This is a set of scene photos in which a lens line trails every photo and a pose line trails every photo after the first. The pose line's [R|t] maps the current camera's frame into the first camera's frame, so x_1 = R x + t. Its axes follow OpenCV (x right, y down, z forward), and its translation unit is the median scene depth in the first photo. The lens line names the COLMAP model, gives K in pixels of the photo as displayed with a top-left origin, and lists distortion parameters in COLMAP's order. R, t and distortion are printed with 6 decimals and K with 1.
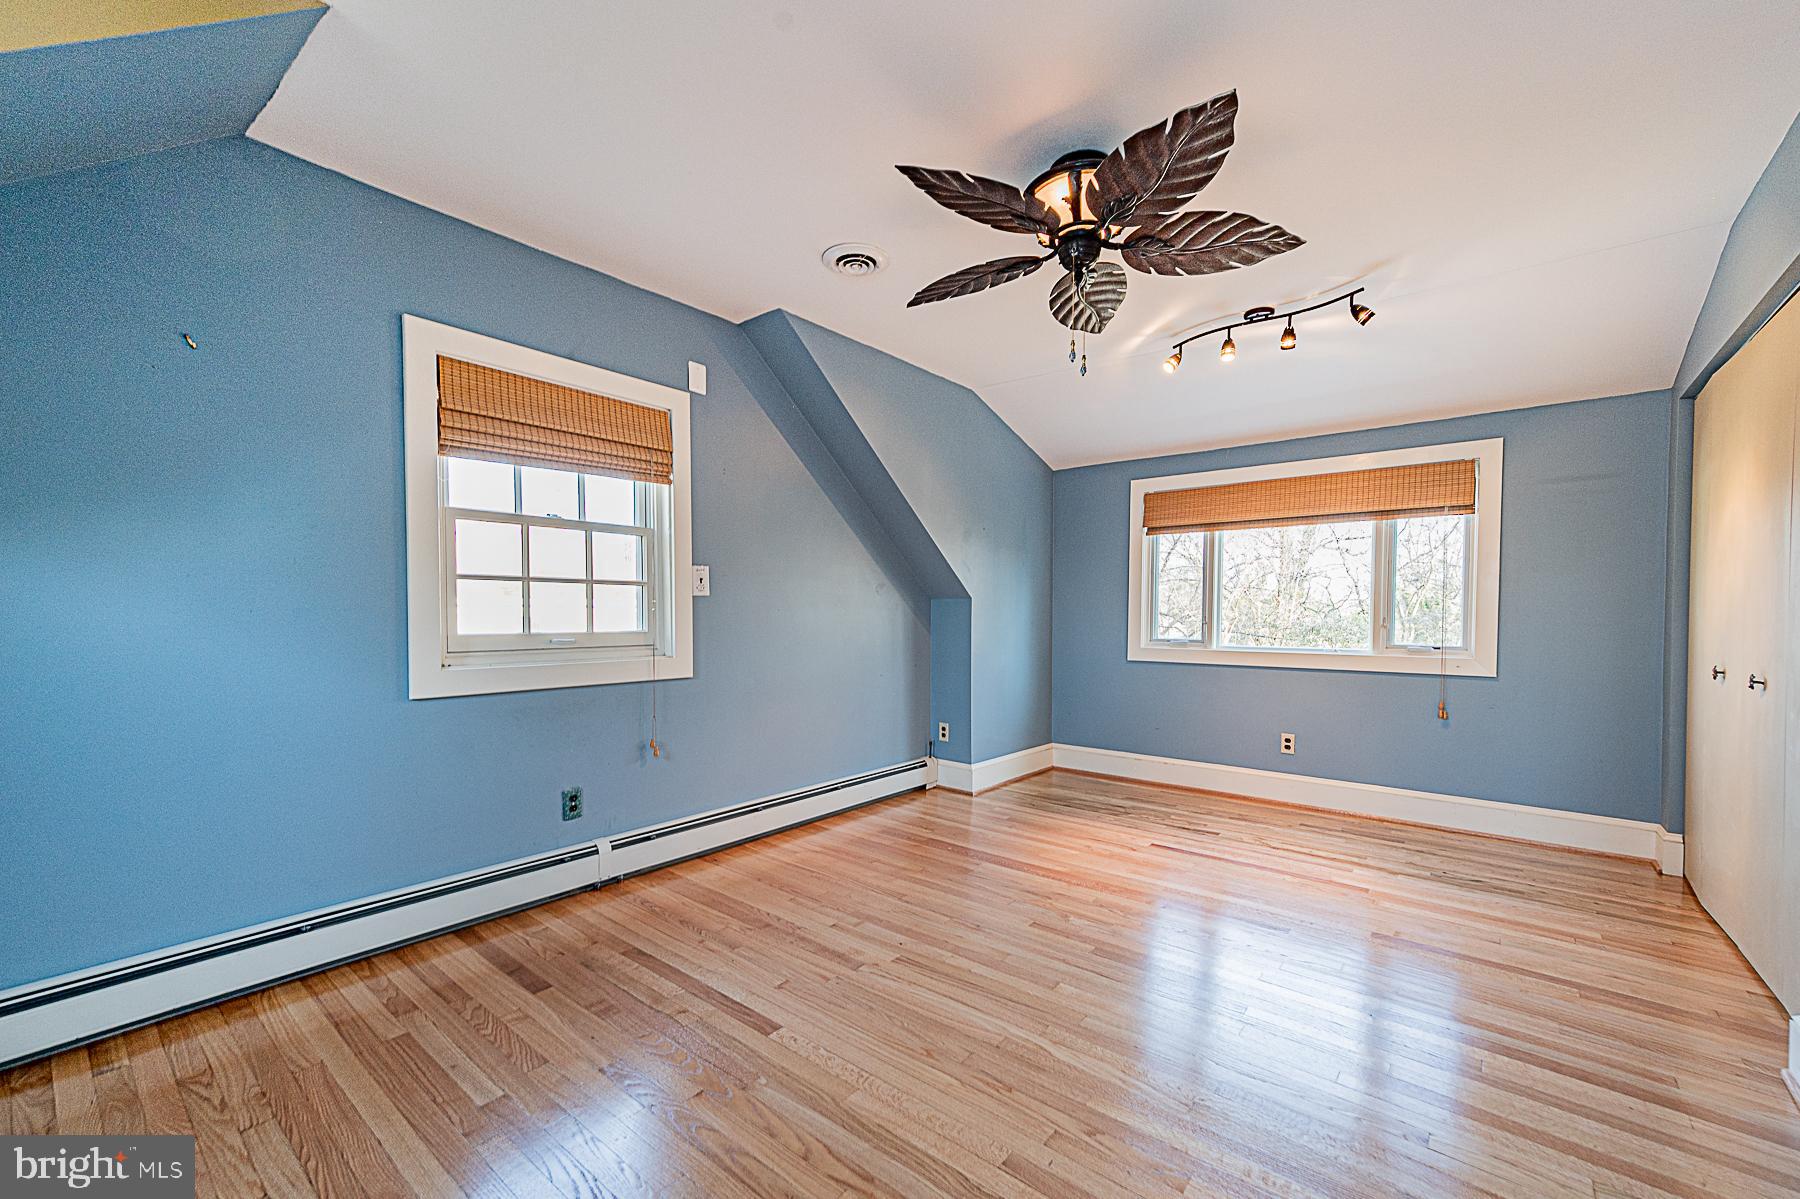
lens RADIAL K [[718.2, 0, 901.4], [0, 718.2, 630.0], [0, 0, 1]] dist [0.001967, 0.000086]
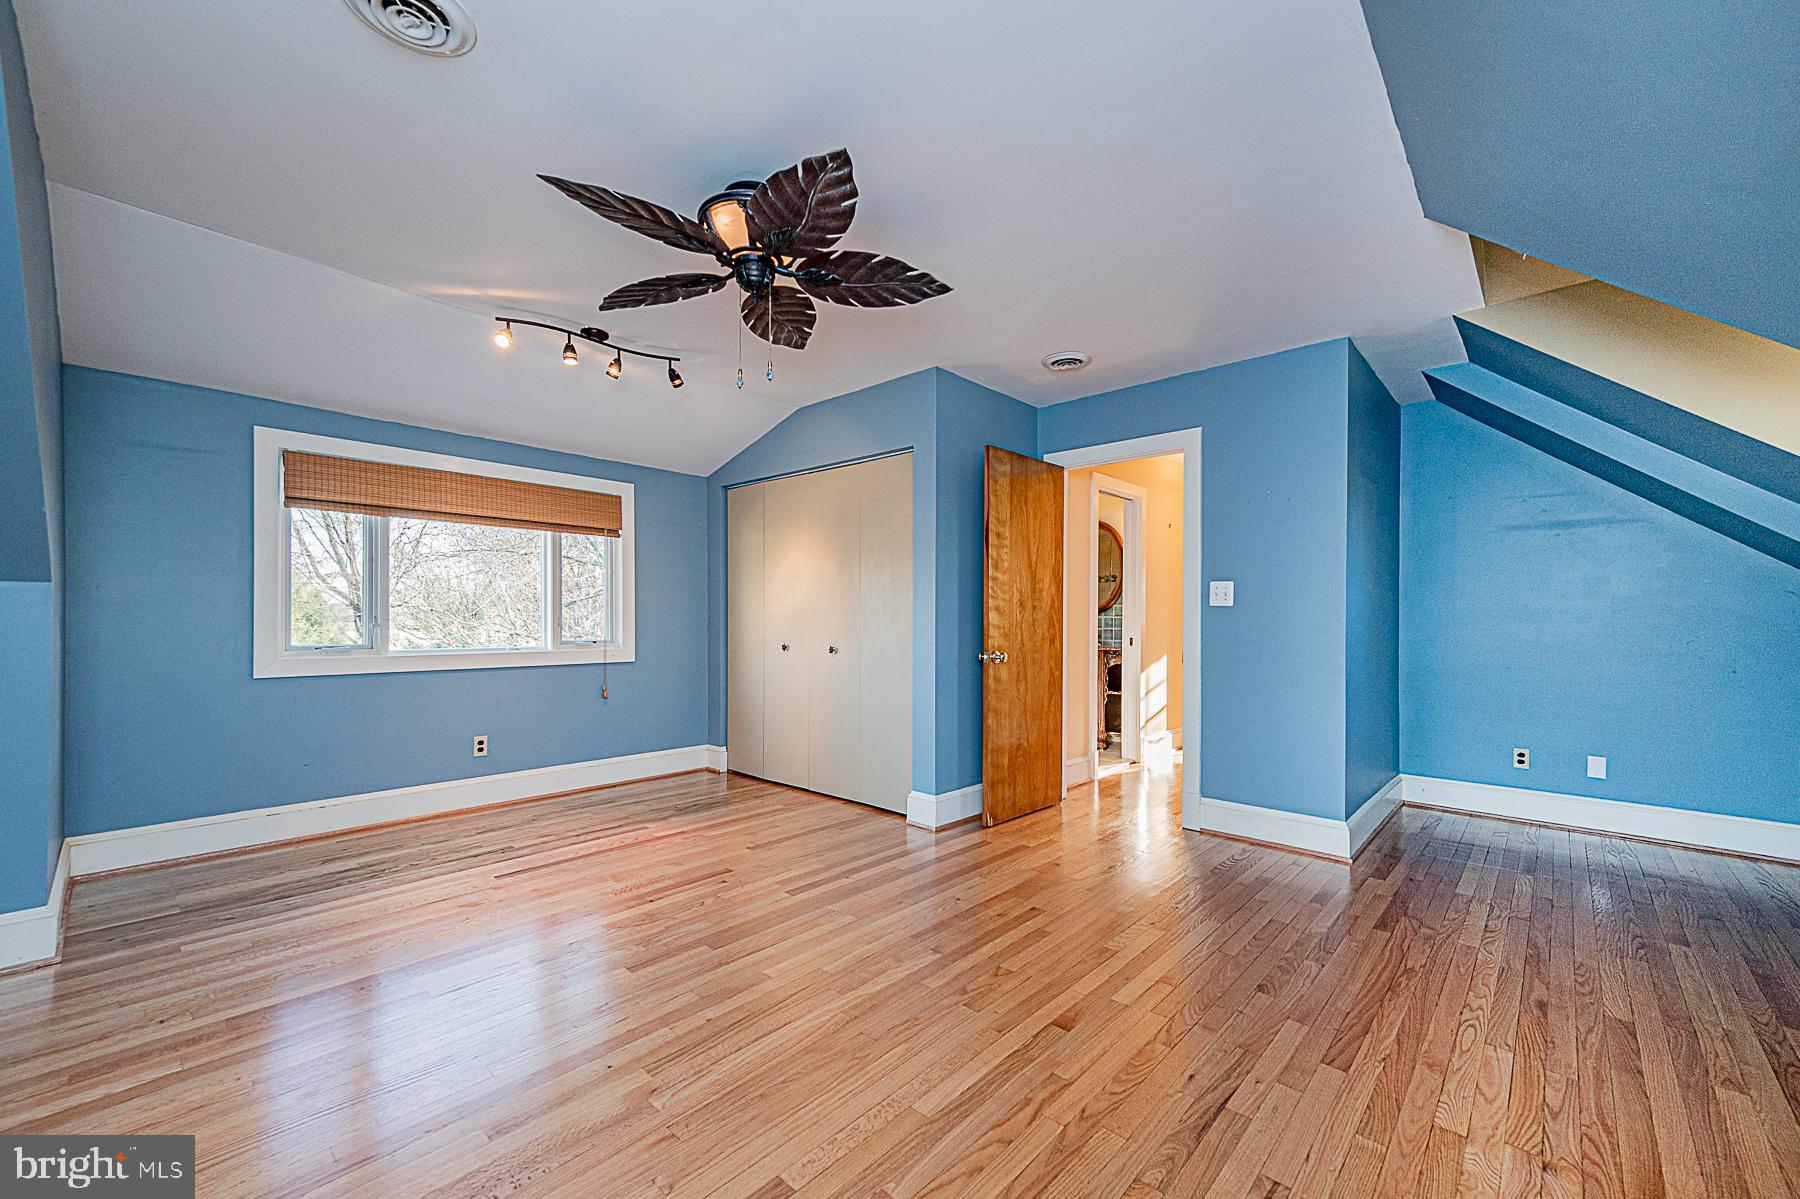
lens RADIAL K [[707.9, 0, 898.5], [0, 707.9, 609.2], [0, 0, 1]] dist [0.020807, 0.000018]
pose [[0.062516, 0.010780, 0.997986, -0.544046], [0.018700, 0.999753, -0.011971, -0.008420], [-0.997869, 0.019411, 0.062299, 0.500074]]
